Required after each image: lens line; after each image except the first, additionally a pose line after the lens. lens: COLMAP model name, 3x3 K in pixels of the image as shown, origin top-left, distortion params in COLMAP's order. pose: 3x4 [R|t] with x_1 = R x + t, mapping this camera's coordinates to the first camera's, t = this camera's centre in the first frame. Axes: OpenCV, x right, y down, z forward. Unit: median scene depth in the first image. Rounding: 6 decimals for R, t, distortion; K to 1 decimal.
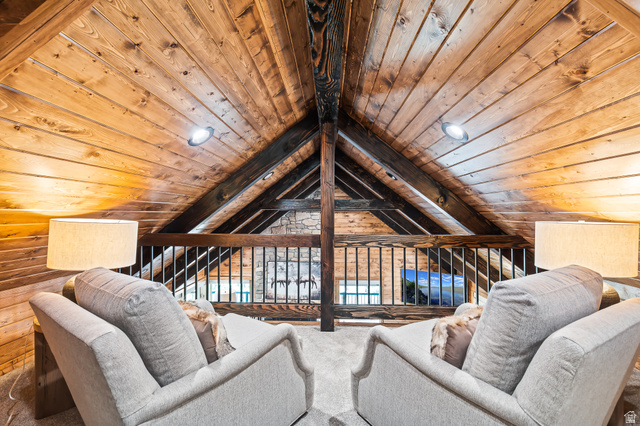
lens RADIAL K [[290.2, 0, 321.3], [0, 290.2, 211.6], [0, 0, 1]] dist [0.004672, -0.002043]
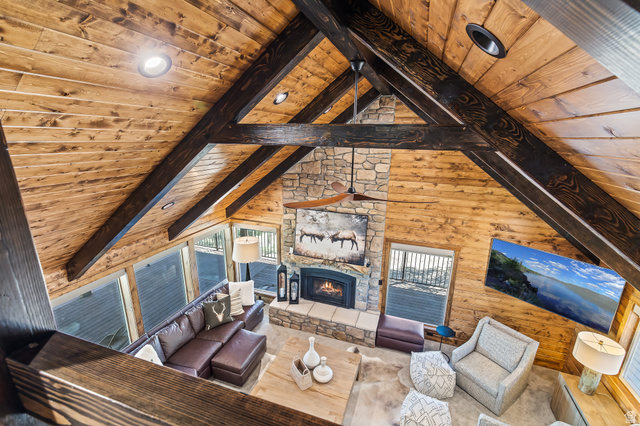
lens RADIAL K [[290.2, 0, 324.1], [0, 290.2, 211.4], [0, 0, 1]] dist [0.004672, -0.002043]
pose [[0.957210, 0.091309, -0.274611, 0.090722], [-0.017717, 0.965630, 0.259318, -0.016184], [0.288851, -0.243356, 0.925928, 0.322225]]
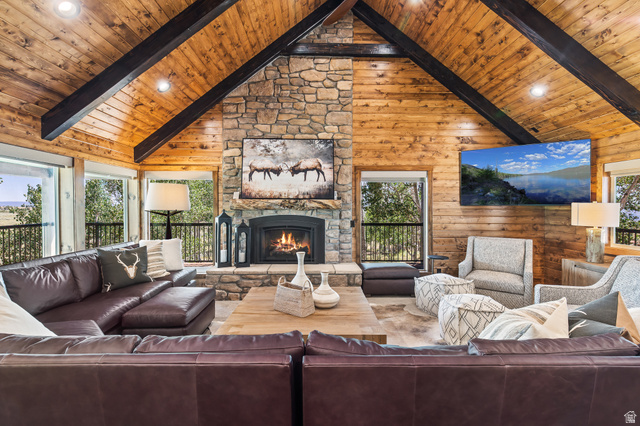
lens RADIAL K [[290.2, 0, 317.7], [0, 290.2, 214.5], [0, 0, 1]] dist [0.004672, -0.002043]
pose [[0.998092, -0.006000, 0.061454, -0.069122], [0.005756, 0.999975, 0.004144, 0.324833], [-0.061477, -0.003783, 0.998101, 0.396387]]
